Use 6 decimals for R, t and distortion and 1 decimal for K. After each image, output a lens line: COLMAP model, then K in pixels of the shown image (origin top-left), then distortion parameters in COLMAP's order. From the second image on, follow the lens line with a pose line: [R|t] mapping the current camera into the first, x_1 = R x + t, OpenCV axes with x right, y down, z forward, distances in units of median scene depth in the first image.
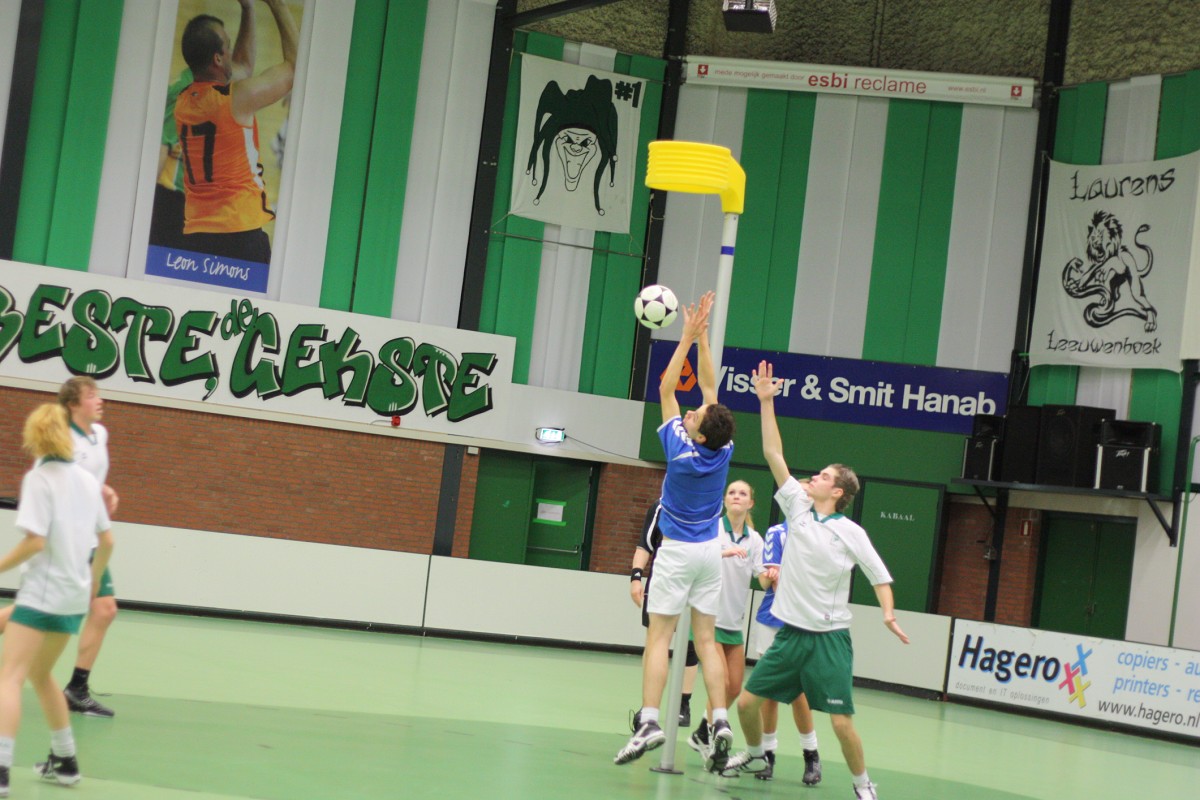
lens RADIAL K [[2857.4, 0, 576.8], [0, 2857.4, 401.0], [0, 0, 1]] dist [-0.092568, 0.000000]
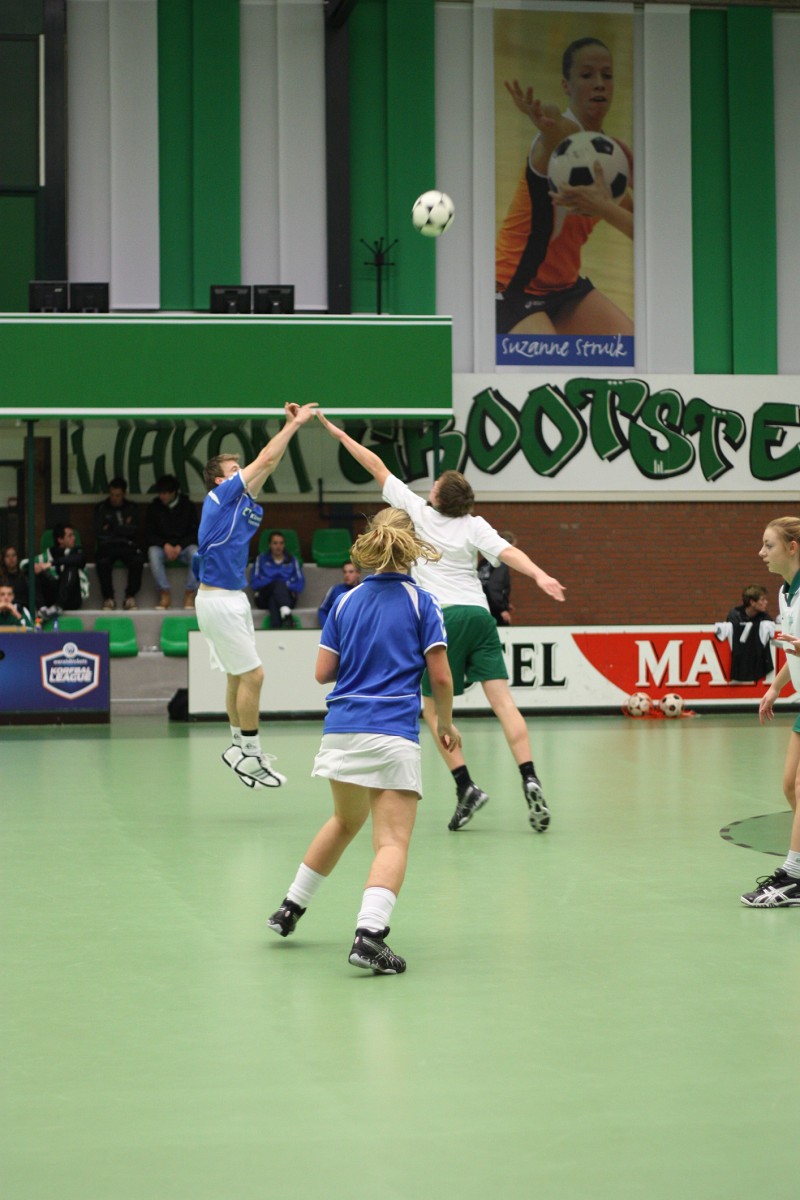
lens RADIAL K [[2857.4, 0, 363.1], [0, 2857.4, 606.9], [0, 0, 1]] dist [-0.092568, 0.000000]
pose [[0.920126, -0.115581, -0.374179, 0.149925], [0.127889, 0.991755, 0.008139, 0.021070], [0.370153, -0.055342, 0.927321, 0.094188]]
